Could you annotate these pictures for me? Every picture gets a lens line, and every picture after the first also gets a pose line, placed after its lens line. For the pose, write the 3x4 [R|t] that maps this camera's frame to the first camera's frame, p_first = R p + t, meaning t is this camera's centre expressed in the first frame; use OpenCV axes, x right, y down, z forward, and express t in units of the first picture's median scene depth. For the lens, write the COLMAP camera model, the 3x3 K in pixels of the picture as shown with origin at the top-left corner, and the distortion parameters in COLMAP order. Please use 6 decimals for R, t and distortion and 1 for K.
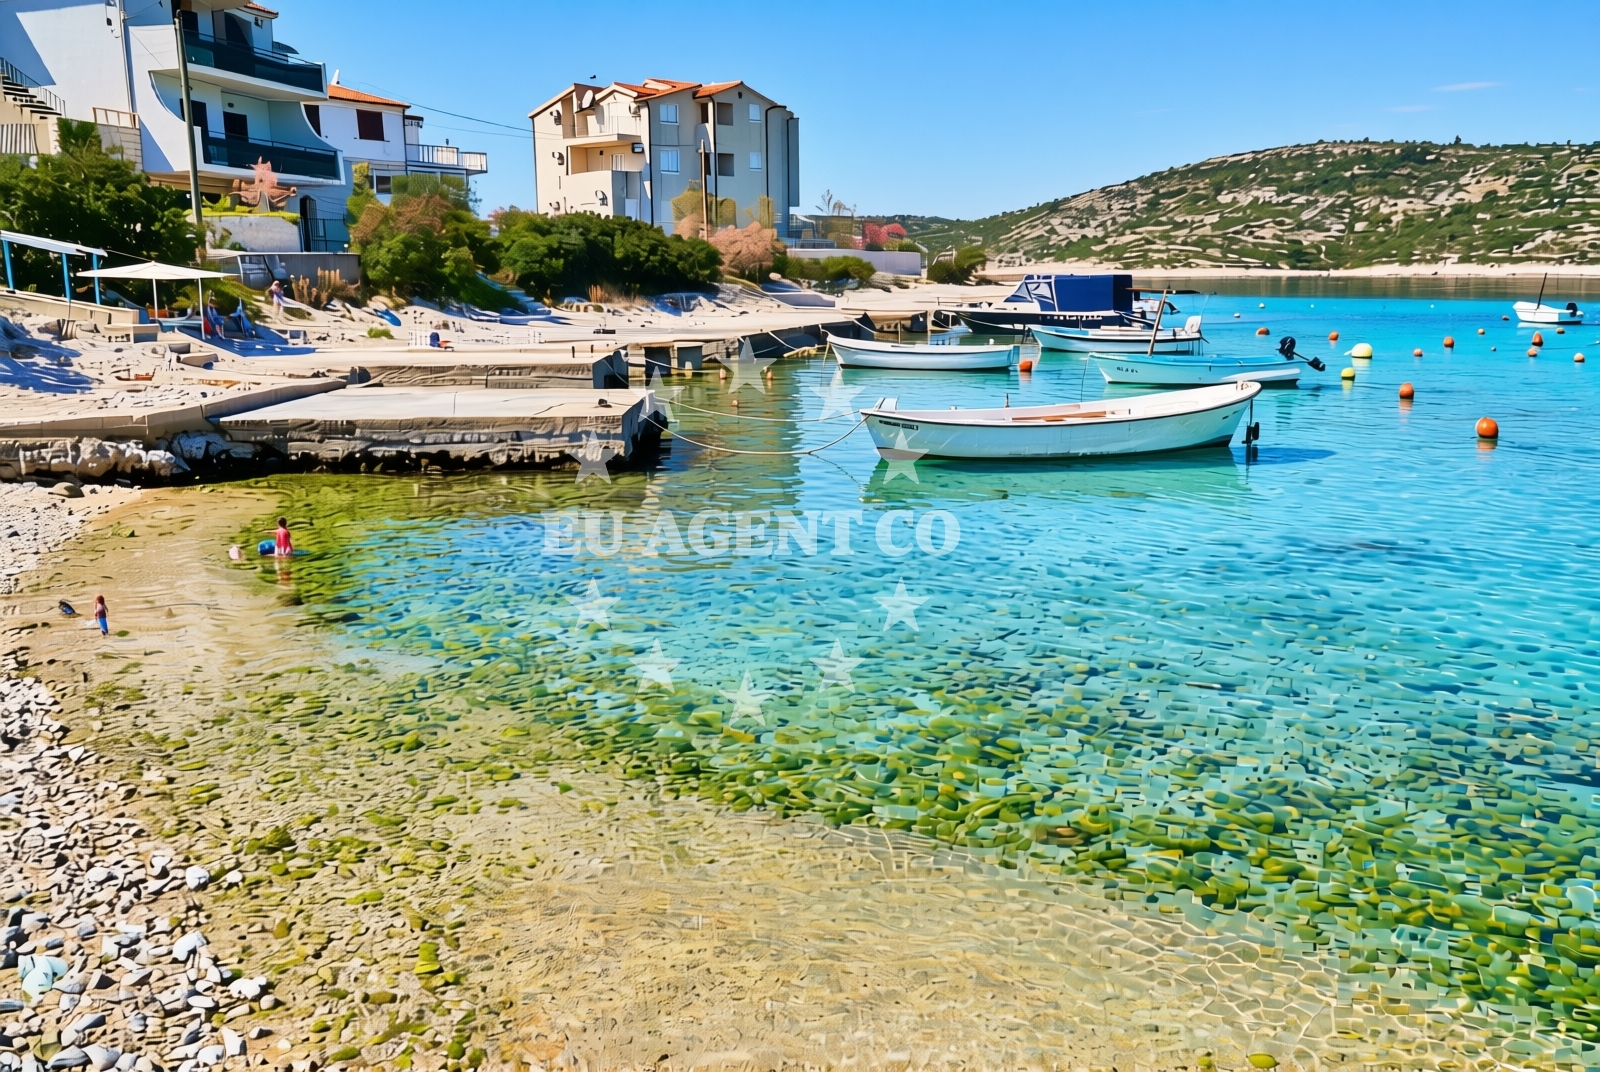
lens RADIAL K [[1265.8, 0, 800.0], [0, 1265.8, 536.0], [0, 0, 1]] dist [0.007132, -0.011149]
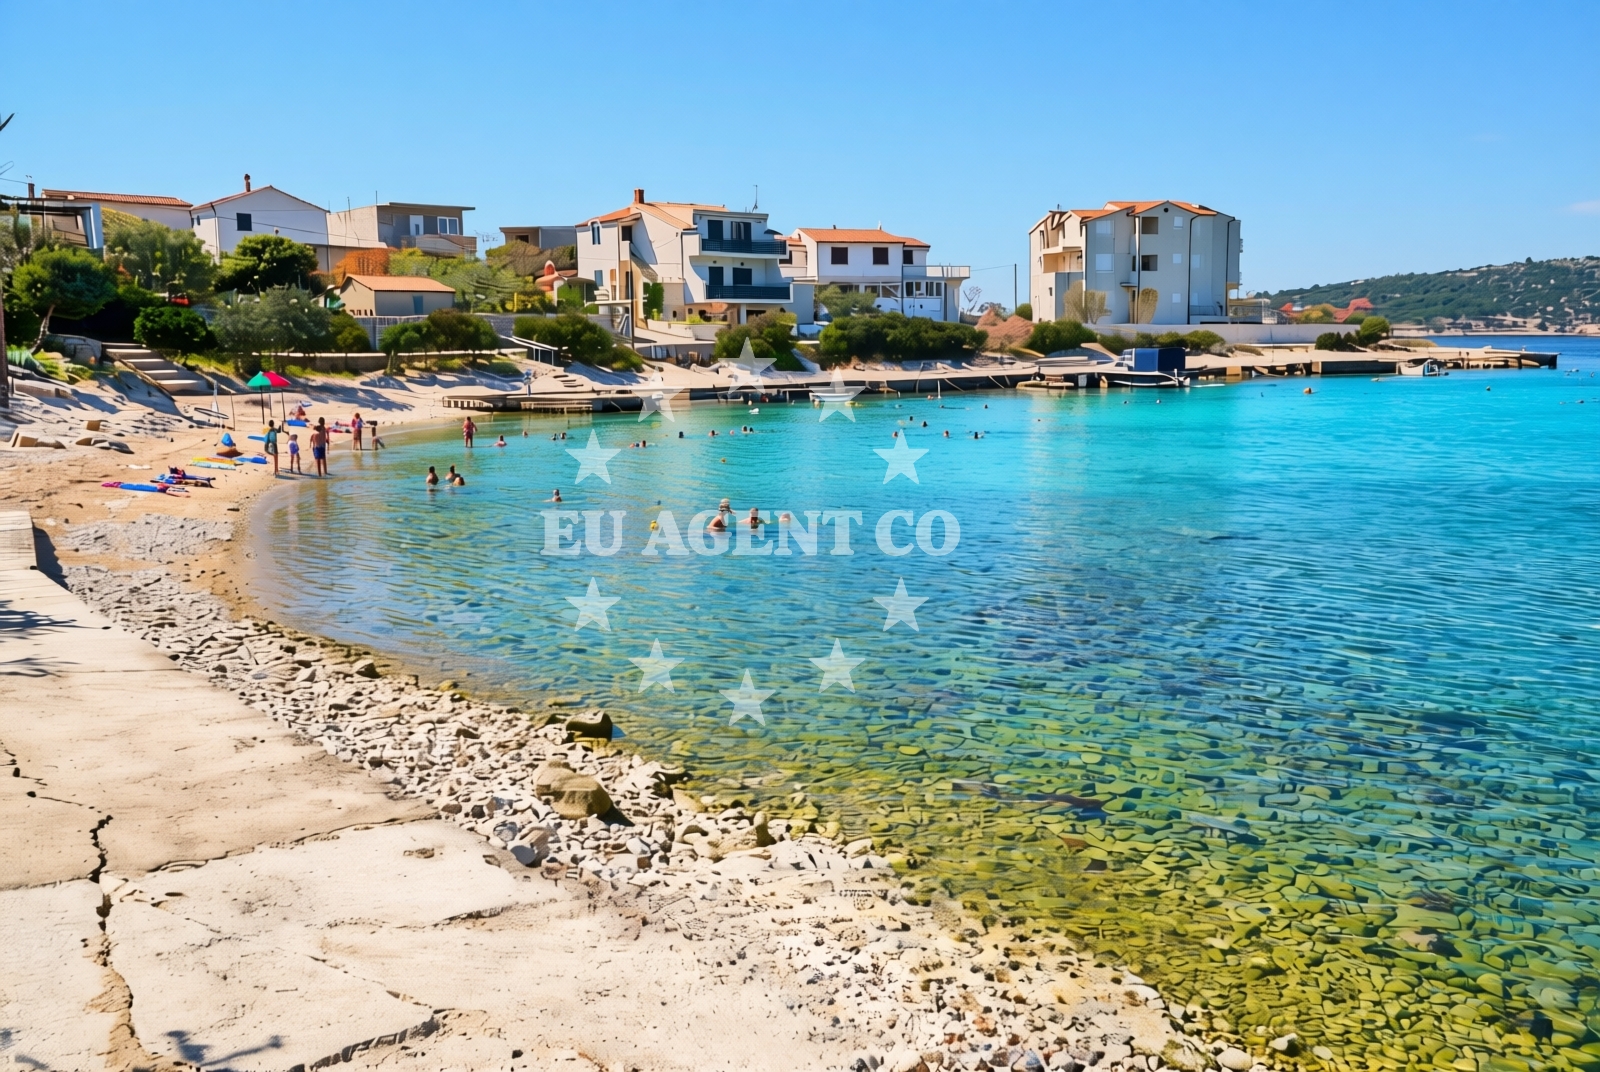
lens RADIAL K [[1297.3, 0, 800.0], [0, 1297.3, 536.0], [0, 0, 1]] dist [0.009498, 0.000518]
pose [[0.808217, 0.080600, -0.583342, 0.470010], [-0.109271, 0.993912, -0.014066, 0.052603], [0.578658, 0.075111, 0.812105, -0.304720]]
